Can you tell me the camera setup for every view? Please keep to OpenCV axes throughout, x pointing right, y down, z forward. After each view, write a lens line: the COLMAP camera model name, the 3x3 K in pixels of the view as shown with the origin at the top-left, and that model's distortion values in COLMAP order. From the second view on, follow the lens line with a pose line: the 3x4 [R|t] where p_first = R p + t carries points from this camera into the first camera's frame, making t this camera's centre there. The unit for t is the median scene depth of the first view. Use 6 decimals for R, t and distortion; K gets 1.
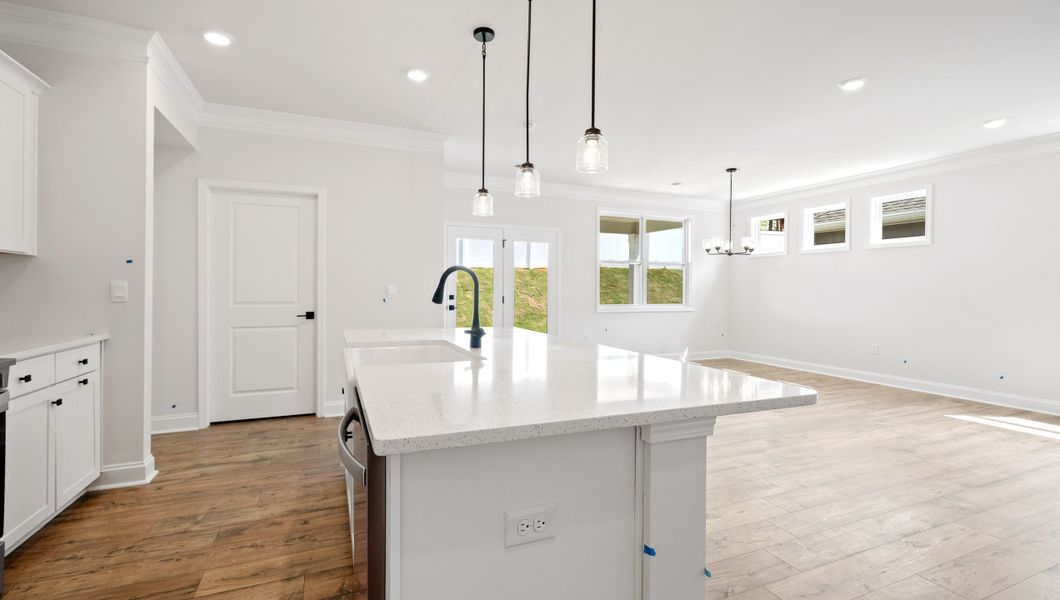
lens RADIAL K [[457.6, 0, 522.3], [0, 457.6, 294.2], [0, 0, 1]] dist [-0.008512, 0.002865]
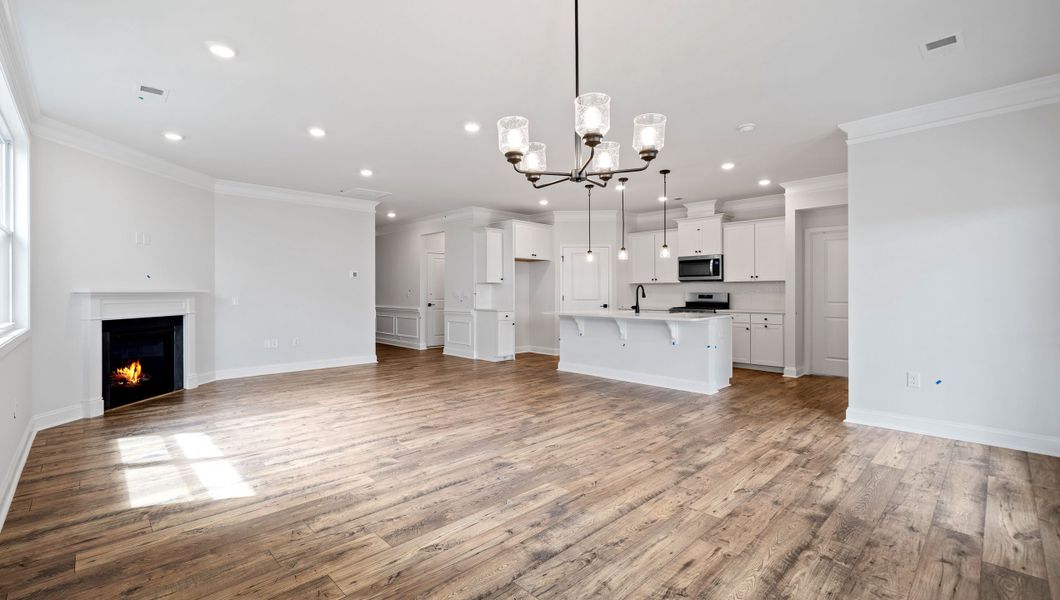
lens RADIAL K [[461.4, 0, 526.8], [0, 461.4, 287.7], [0, 0, 1]] dist [0.010972, -0.000528]
pose [[-0.929578, -0.008669, -0.368523, 0.501826], [-0.008196, 0.999962, -0.002849, -0.009203], [0.368534, 0.000373, -0.929614, 1.064194]]
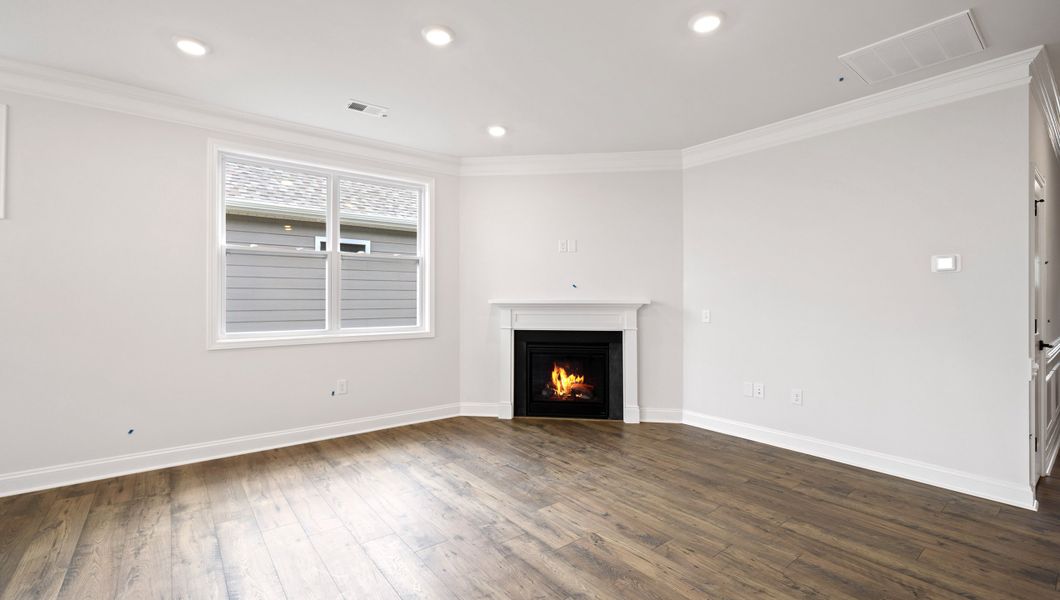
lens RADIAL K [[457.6, 0, 511.0], [0, 457.6, 296.7], [0, 0, 1]] dist [-0.008512, 0.002865]
pose [[-0.256662, -0.006314, 0.966481, 0.167815], [0.004091, 0.999963, 0.007620, -0.014060], [-0.966492, 0.005910, -0.256627, 0.417457]]
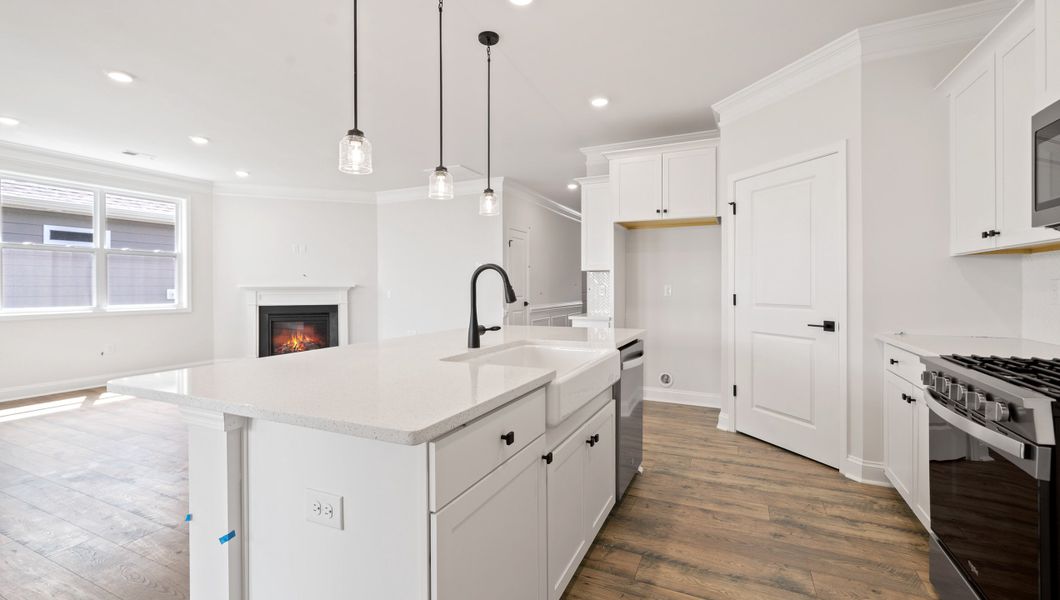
lens RADIAL K [[457.6, 0, 544.7], [0, 457.6, 290.3], [0, 0, 1]] dist [-0.008512, 0.002865]
pose [[-0.677392, -0.009822, 0.735557, -0.321142], [0.006030, 0.999803, 0.018904, -0.008105], [-0.735597, 0.017241, -0.677199, 0.452315]]
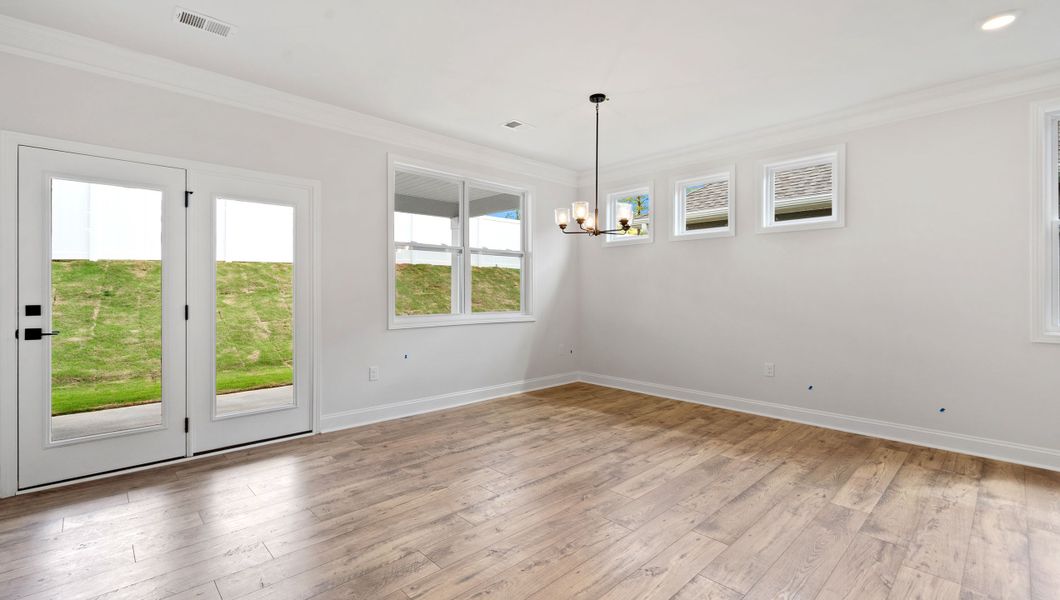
lens RADIAL K [[457.6, 0, 525.1], [0, 457.6, 292.0], [0, 0, 1]] dist [-0.008512, 0.002865]
pose [[0.934495, -0.005942, 0.355927, 0.116340], [0.008732, 0.999942, -0.006232, -0.003805], [-0.355869, 0.008931, 0.934493, 0.372343]]
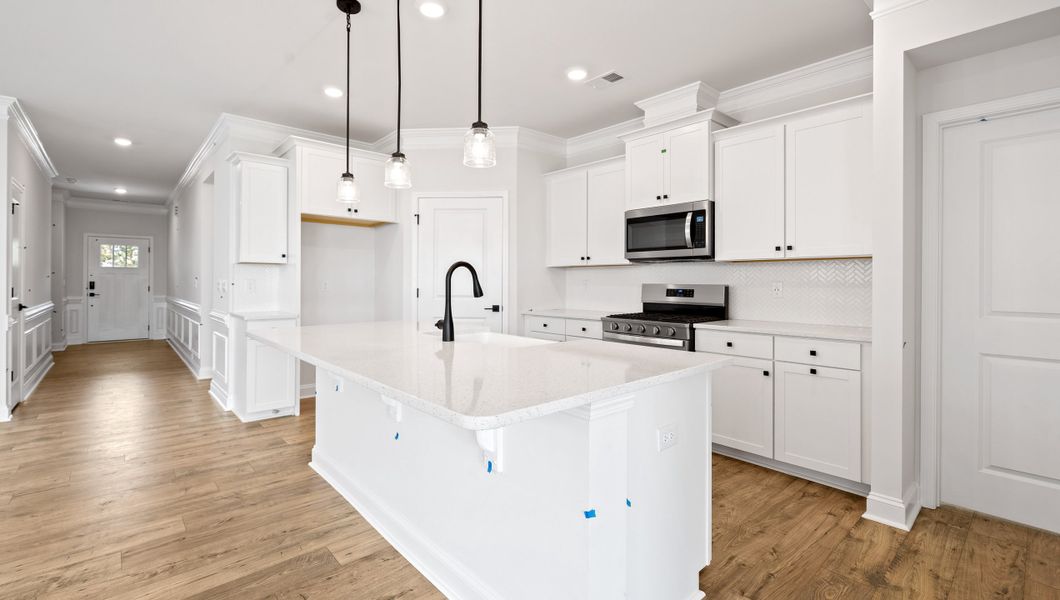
lens RADIAL K [[457.6, 0, 530.0], [0, 457.6, 278.4], [0, 0, 1]] dist [-0.008512, 0.002865]
pose [[-0.941041, -0.012578, -0.338060, 0.022248], [-0.012952, 0.999915, -0.001151, -0.008201], [0.338045, 0.003296, -0.941124, 0.617855]]
